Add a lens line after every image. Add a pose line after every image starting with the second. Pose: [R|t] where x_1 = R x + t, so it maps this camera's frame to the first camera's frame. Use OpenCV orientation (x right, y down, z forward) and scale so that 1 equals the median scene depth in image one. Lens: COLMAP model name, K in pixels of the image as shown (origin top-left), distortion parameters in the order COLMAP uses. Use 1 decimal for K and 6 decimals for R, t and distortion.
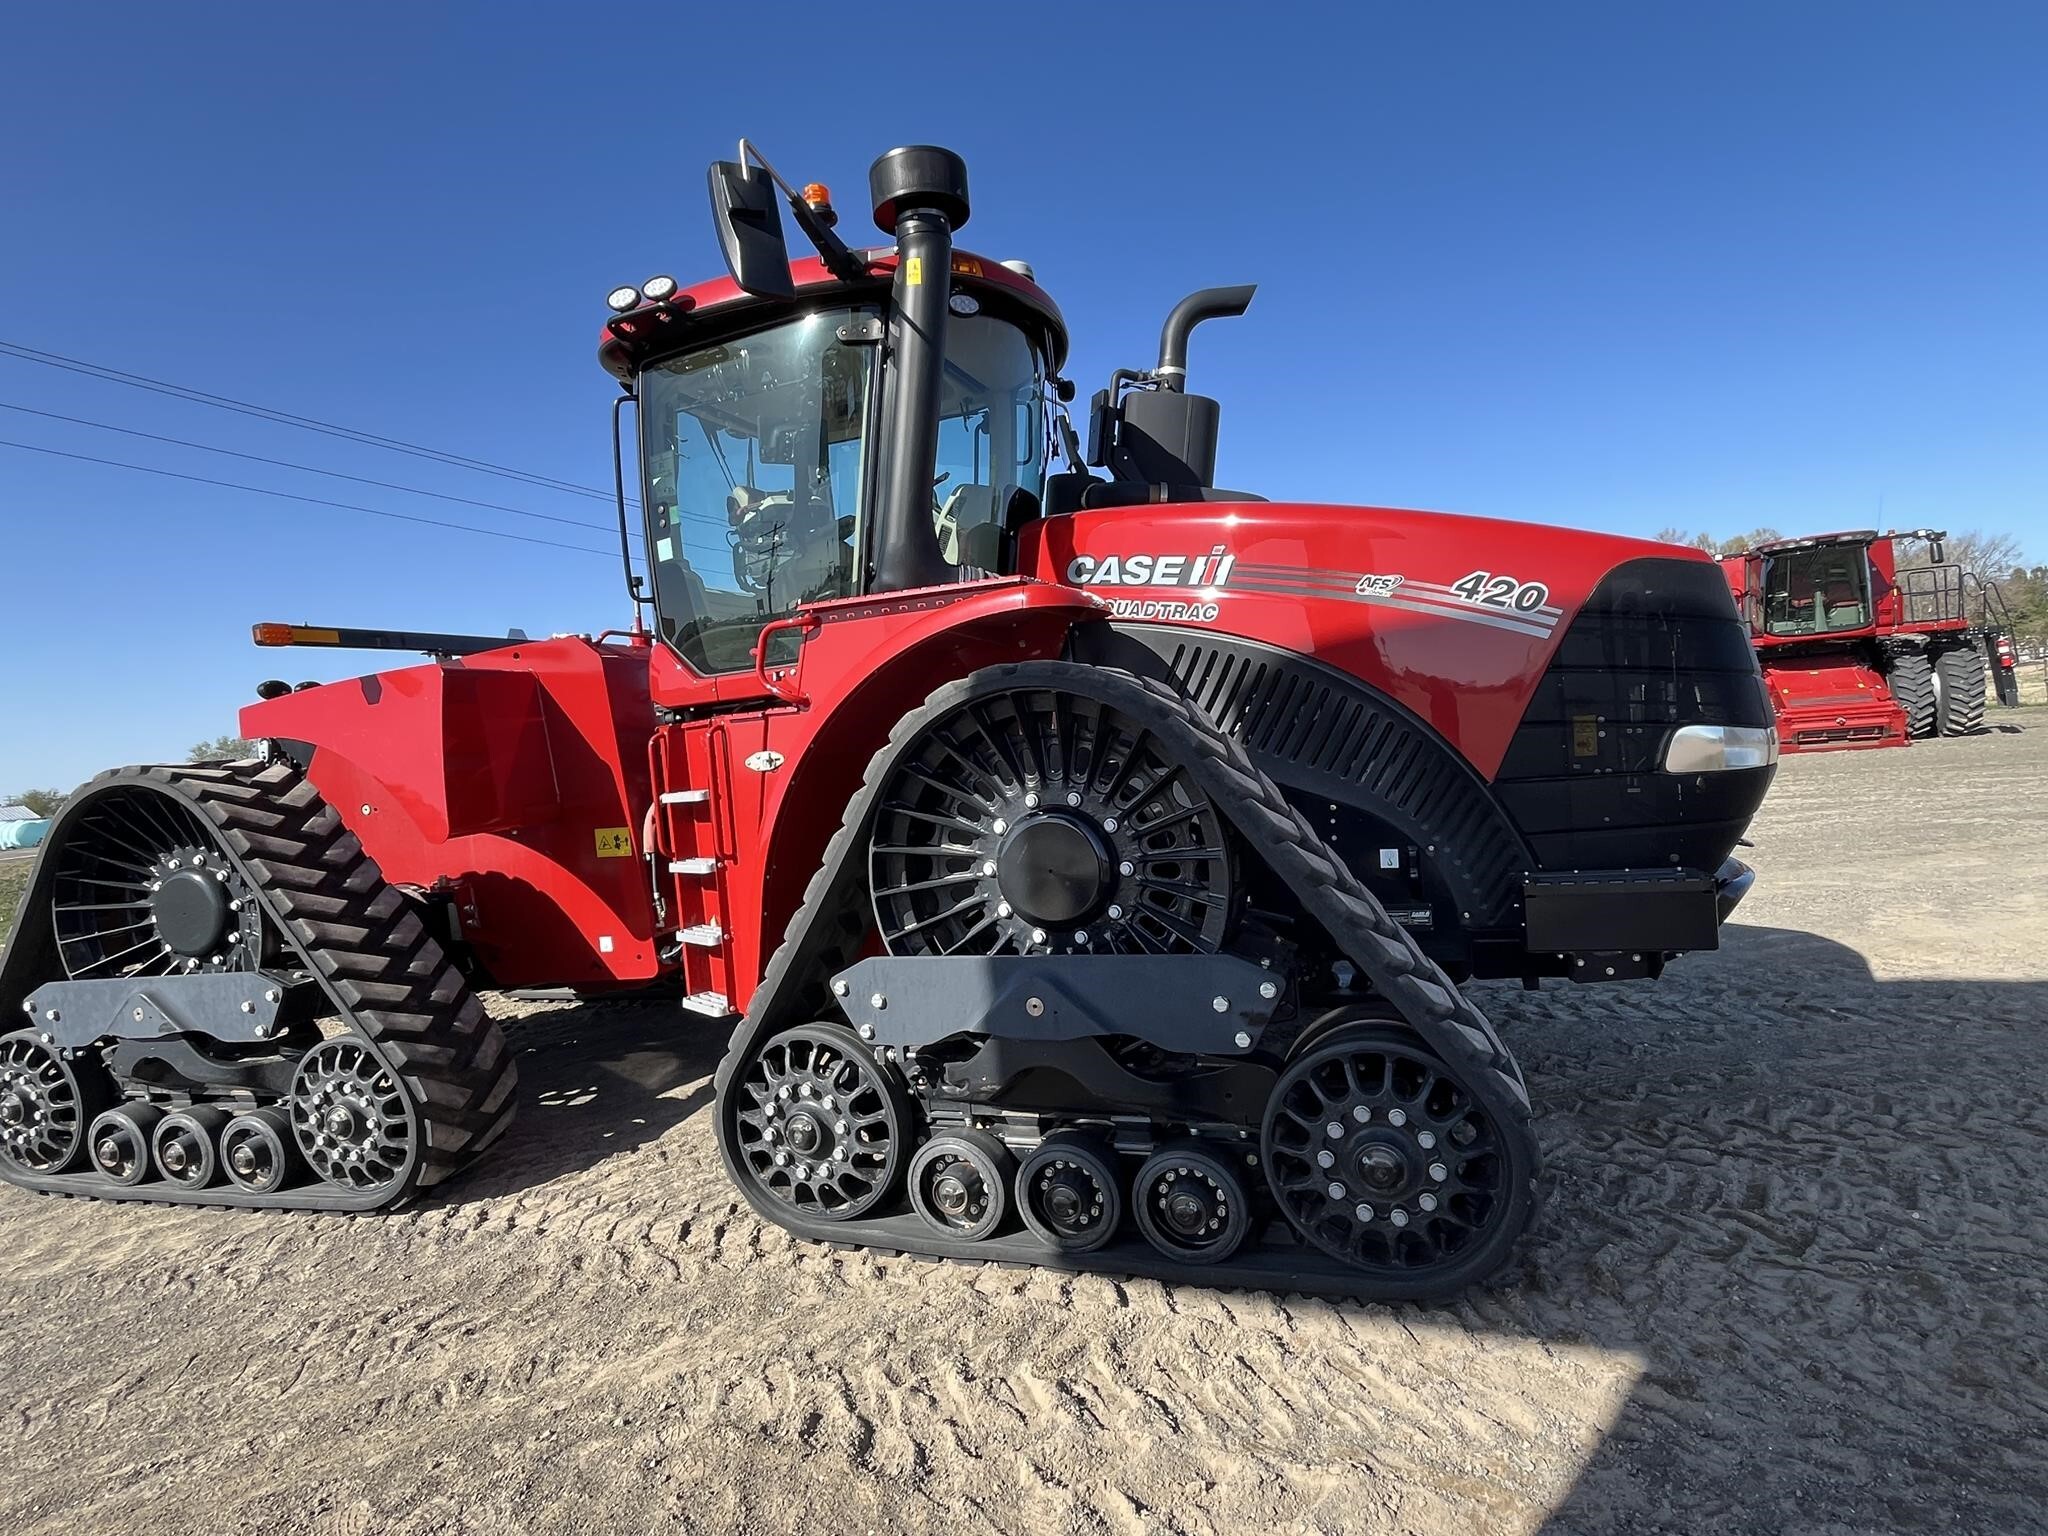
lens RADIAL K [[1038.5, 0, 1025.0], [0, 1038.5, 771.8], [0, 0, 1]] dist [-0.001749, -0.000663]
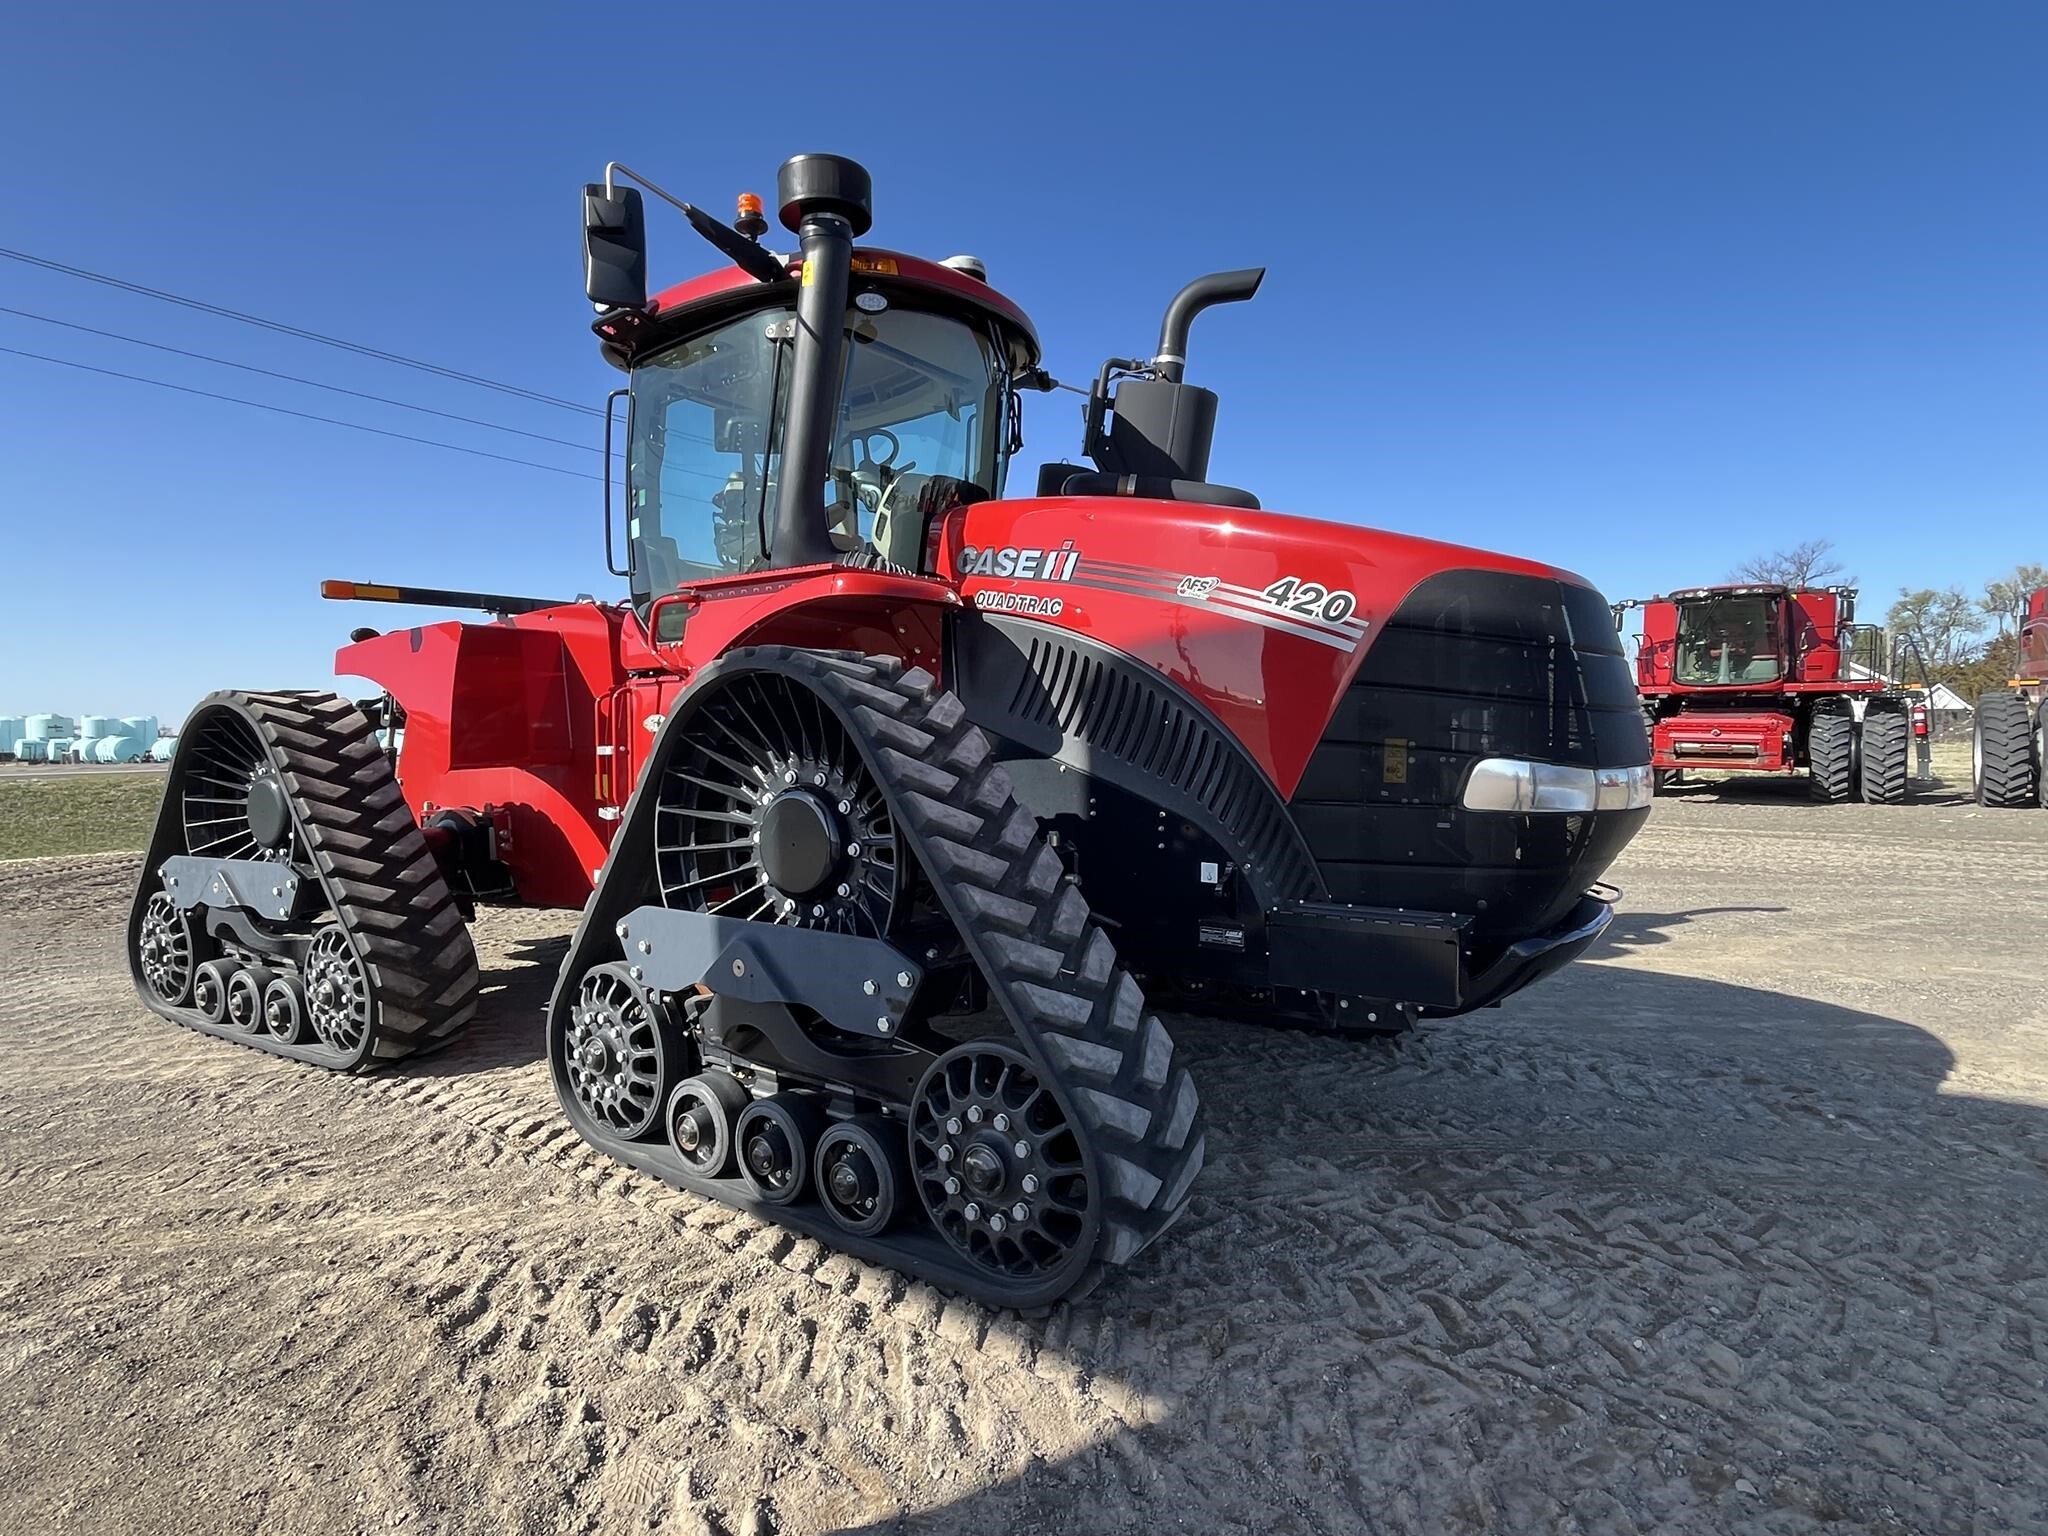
lens RADIAL K [[1038.5, 0, 1025.8], [0, 1038.5, 764.6], [0, 0, 1]] dist [-0.001749, -0.000663]
pose [[0.965193, 0.084145, -0.247633, 0.417306], [-0.081648, 0.996453, 0.020353, -0.021646], [0.248468, 0.000574, 0.968640, 0.029224]]
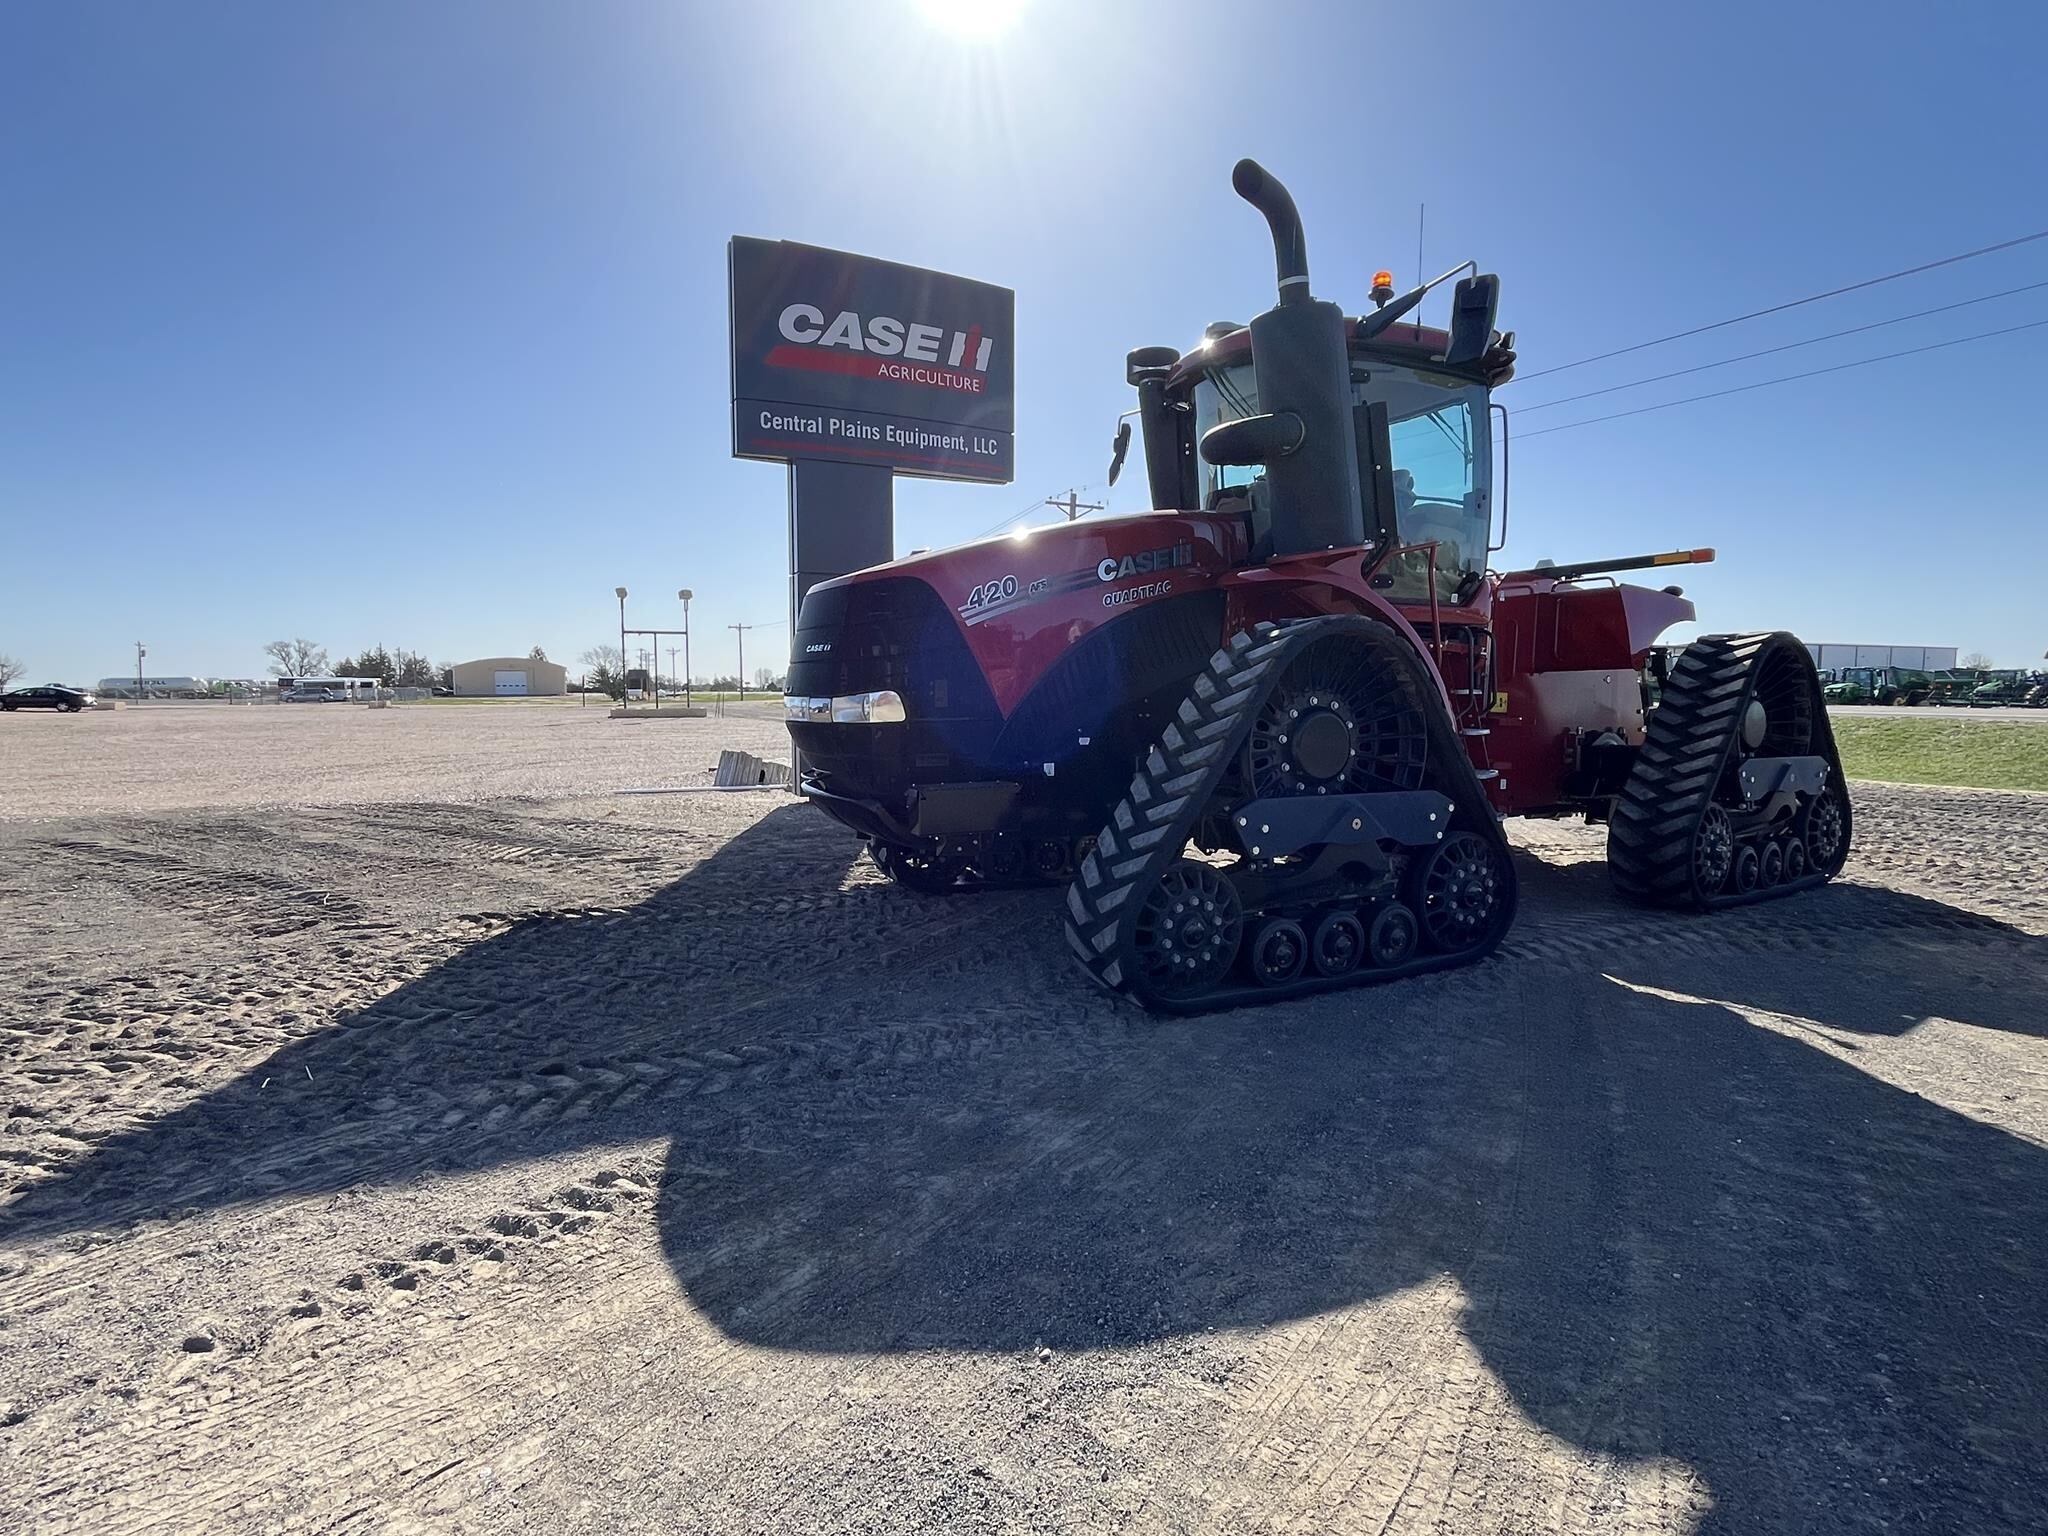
lens RADIAL K [[1038.5, 0, 1018.8], [0, 1038.5, 767.3], [0, 0, 1]] dist [-0.001749, -0.000663]
pose [[-0.670470, 0.141813, -0.728258, 1.534431], [0.031813, 0.986155, 0.162744, -0.171299], [0.741255, 0.085946, -0.665699, 2.160649]]
